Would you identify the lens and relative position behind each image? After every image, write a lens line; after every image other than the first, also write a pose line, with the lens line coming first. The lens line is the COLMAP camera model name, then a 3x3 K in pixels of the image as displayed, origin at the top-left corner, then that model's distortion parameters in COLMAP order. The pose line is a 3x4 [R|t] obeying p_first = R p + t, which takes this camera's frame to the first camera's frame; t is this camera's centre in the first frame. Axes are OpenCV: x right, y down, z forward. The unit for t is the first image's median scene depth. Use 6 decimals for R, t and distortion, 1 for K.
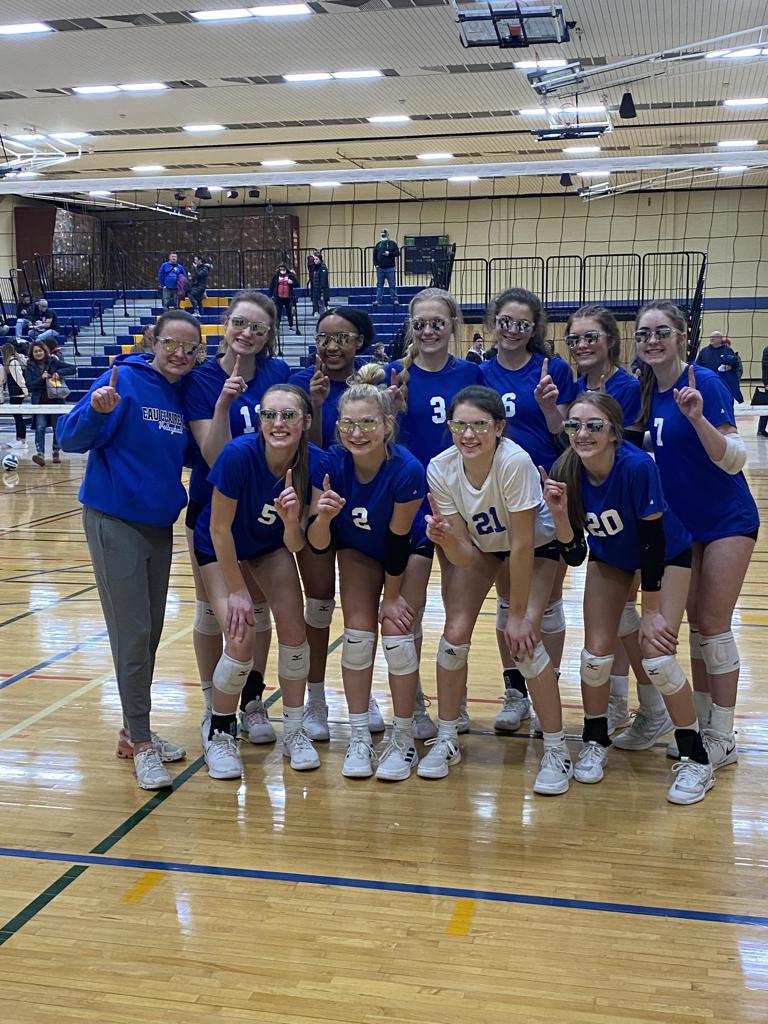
lens RADIAL K [[1255.4, 0, 410.4], [0, 1255.4, 508.1], [0, 0, 1]] dist [0.051639, 0.000000]
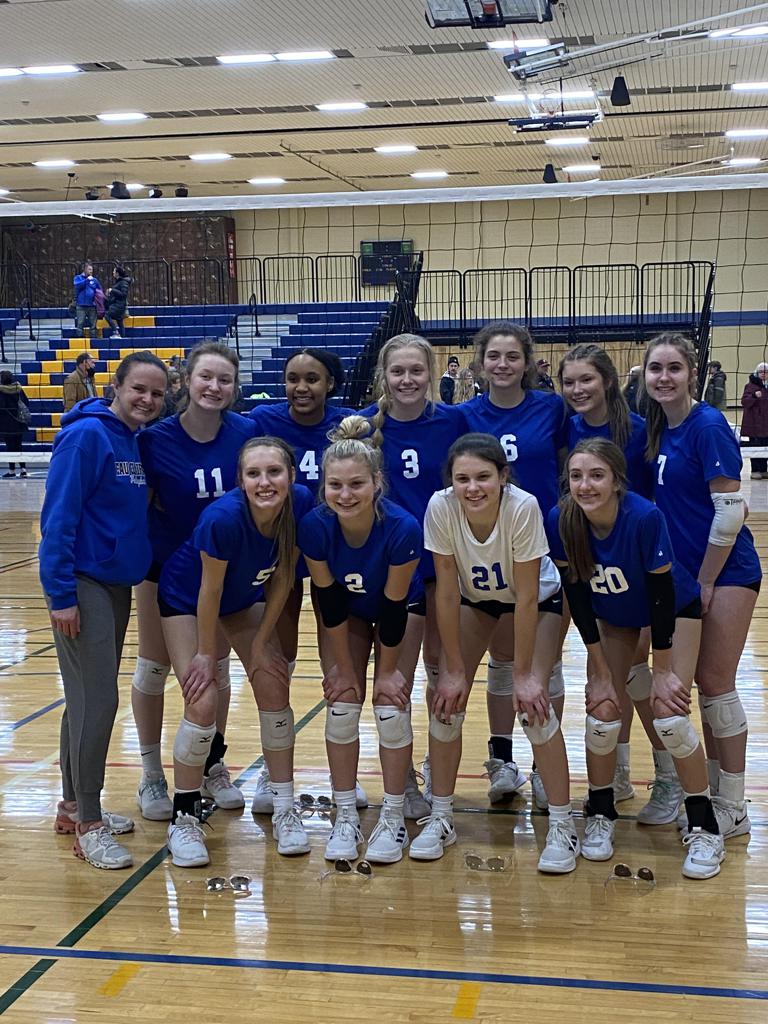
lens RADIAL K [[1553.3, 0, 386.5], [0, 1553.3, 512.7], [0, 0, 1]] dist [0.050117, 0.000000]
pose [[0.999750, -0.013194, 0.018064, -0.022426], [0.013733, 0.999454, -0.030041, -0.003771], [-0.017658, 0.030282, 0.999385, -0.111272]]
